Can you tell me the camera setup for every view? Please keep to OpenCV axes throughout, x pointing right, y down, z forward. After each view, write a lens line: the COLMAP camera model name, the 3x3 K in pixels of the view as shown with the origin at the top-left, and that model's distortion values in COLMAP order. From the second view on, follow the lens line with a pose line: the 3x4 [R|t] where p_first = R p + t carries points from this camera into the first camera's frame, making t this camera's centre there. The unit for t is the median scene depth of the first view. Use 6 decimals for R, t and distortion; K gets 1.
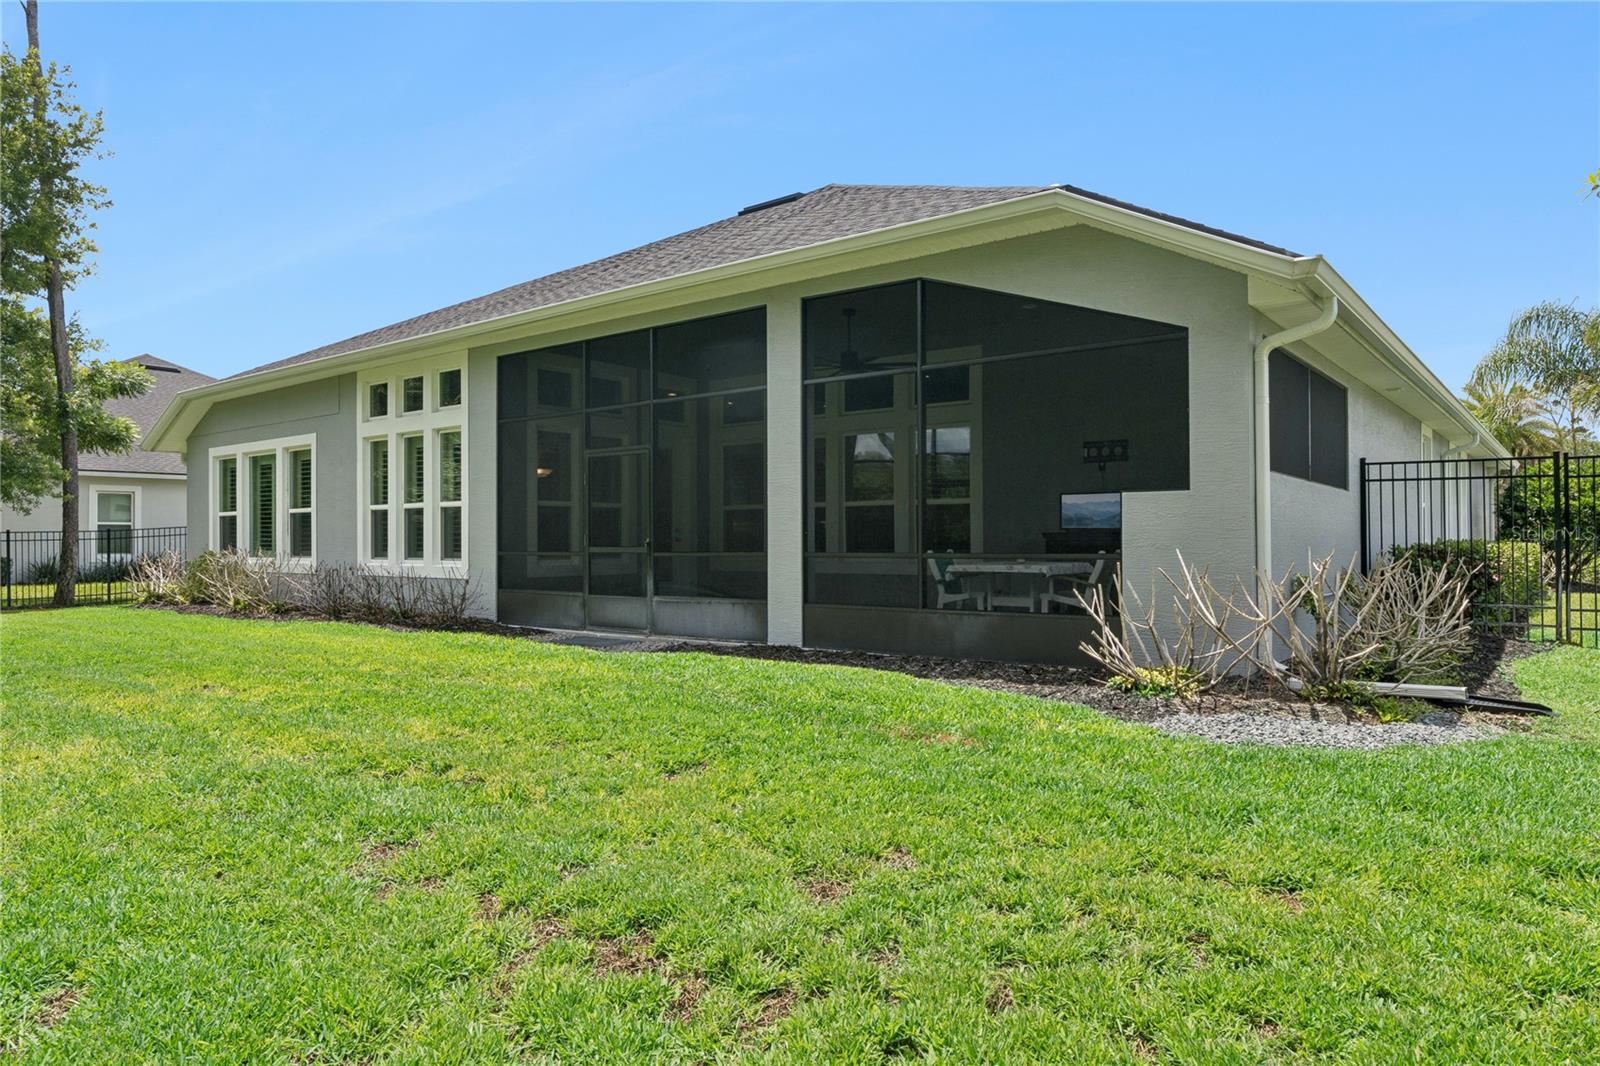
lens RADIAL K [[1025.2, 0, 798.1], [0, 1025.2, 534.1], [0, 0, 1]] dist [-0.004713, -0.001094]
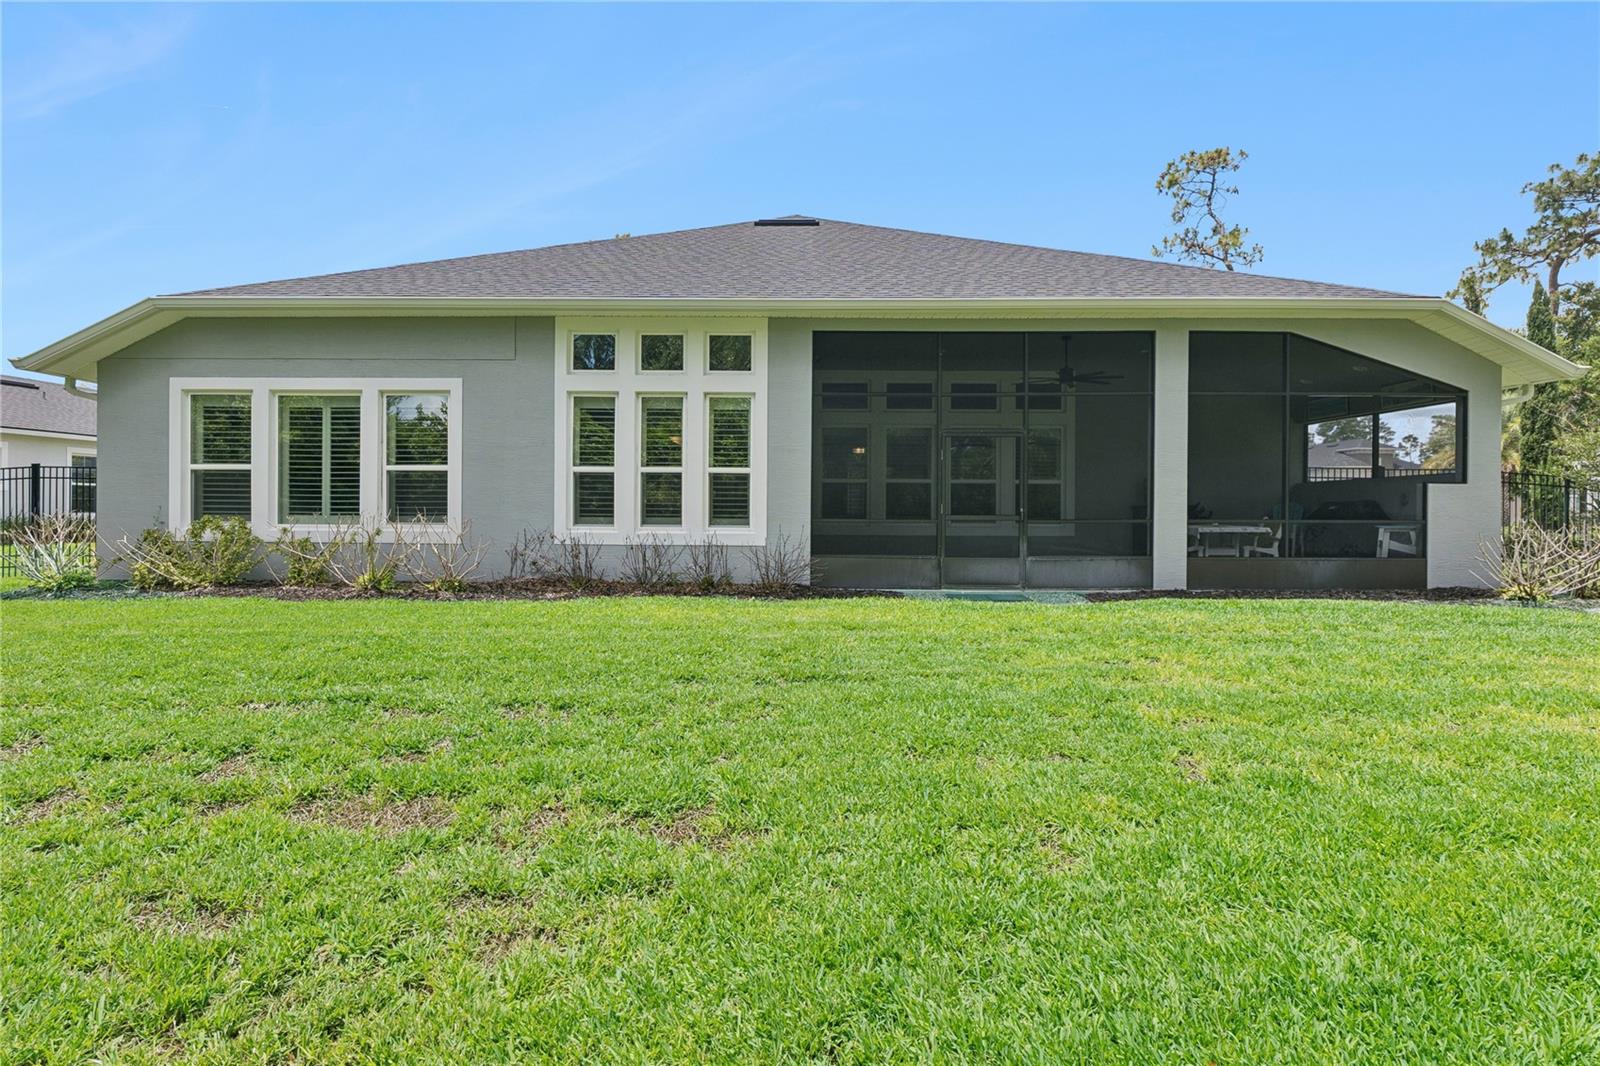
lens RADIAL K [[766.2, 0, 844.8], [0, 766.2, 504.7], [0, 0, 1]] dist [-0.002409, -0.000593]
pose [[0.790754, 0.005492, 0.612110, -0.708862], [-0.012041, 0.999906, 0.006585, -0.002285], [-0.612016, -0.012578, 0.790745, 0.350587]]
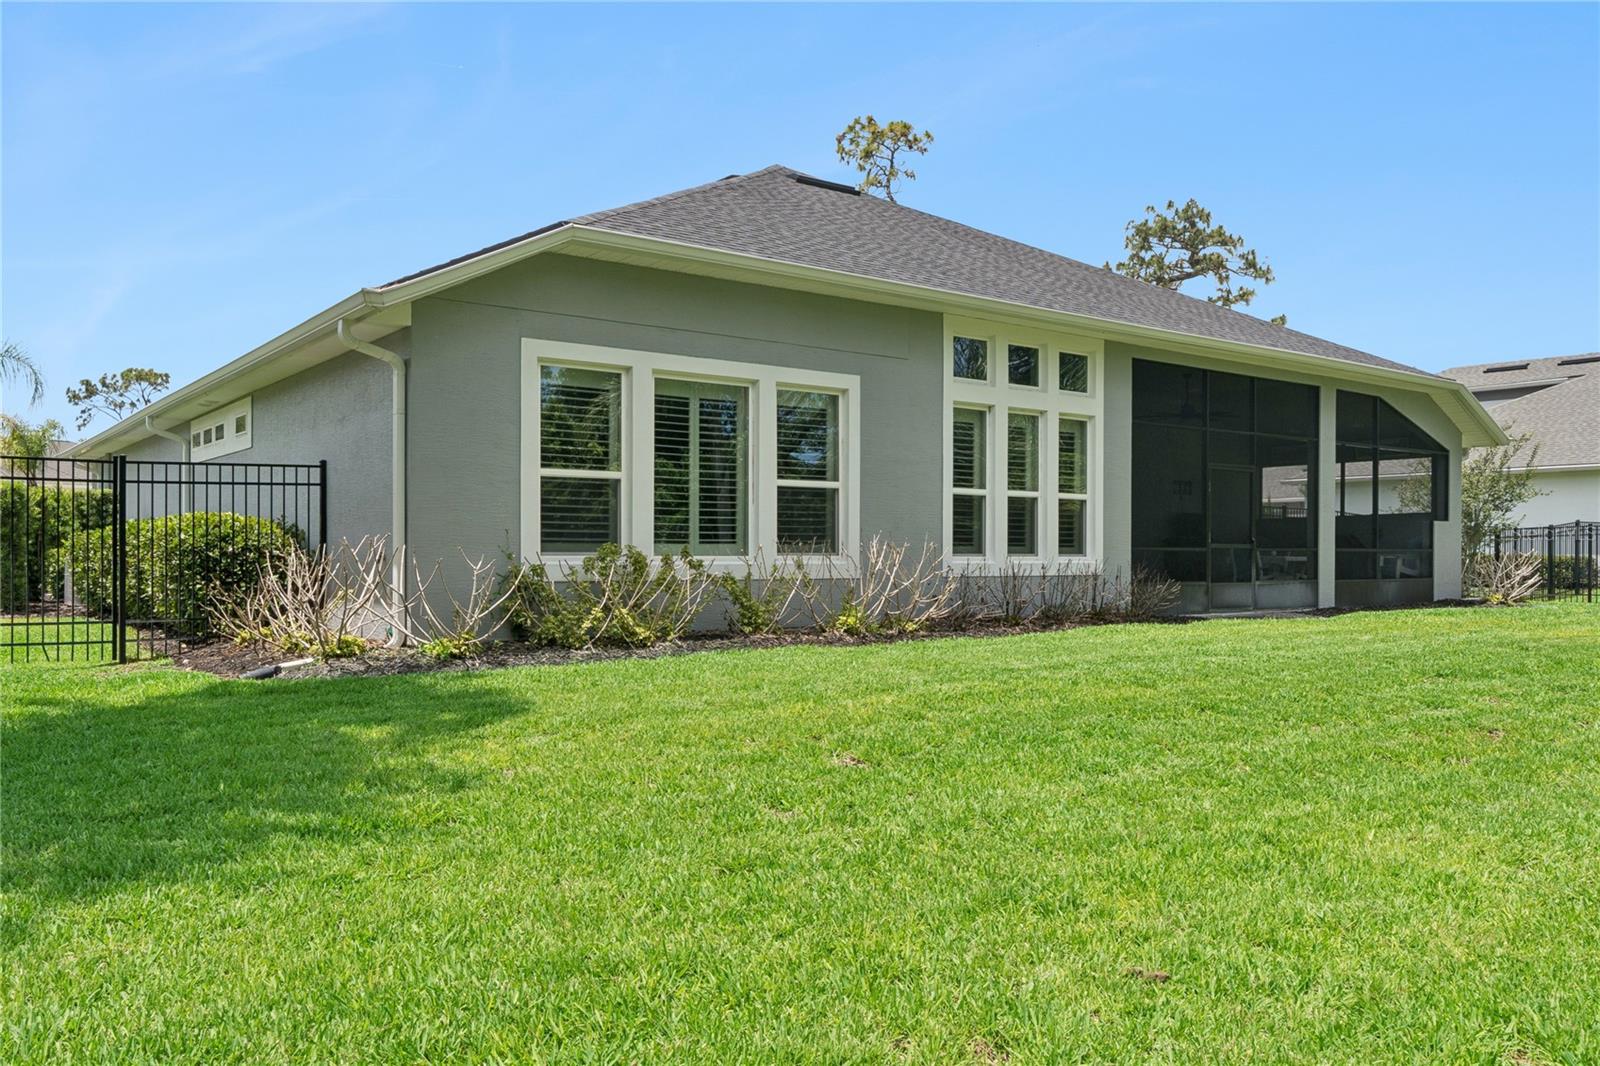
lens RADIAL K [[1233.9, 0, 797.5], [0, 1233.9, 548.2], [0, 0, 1]] dist [-0.062062, -0.002606]
pose [[0.263567, 0.005982, 0.964623, -1.498316], [-0.009117, 0.999952, -0.003710, 0.024633], [-0.964598, -0.007817, 0.263608, 0.954395]]
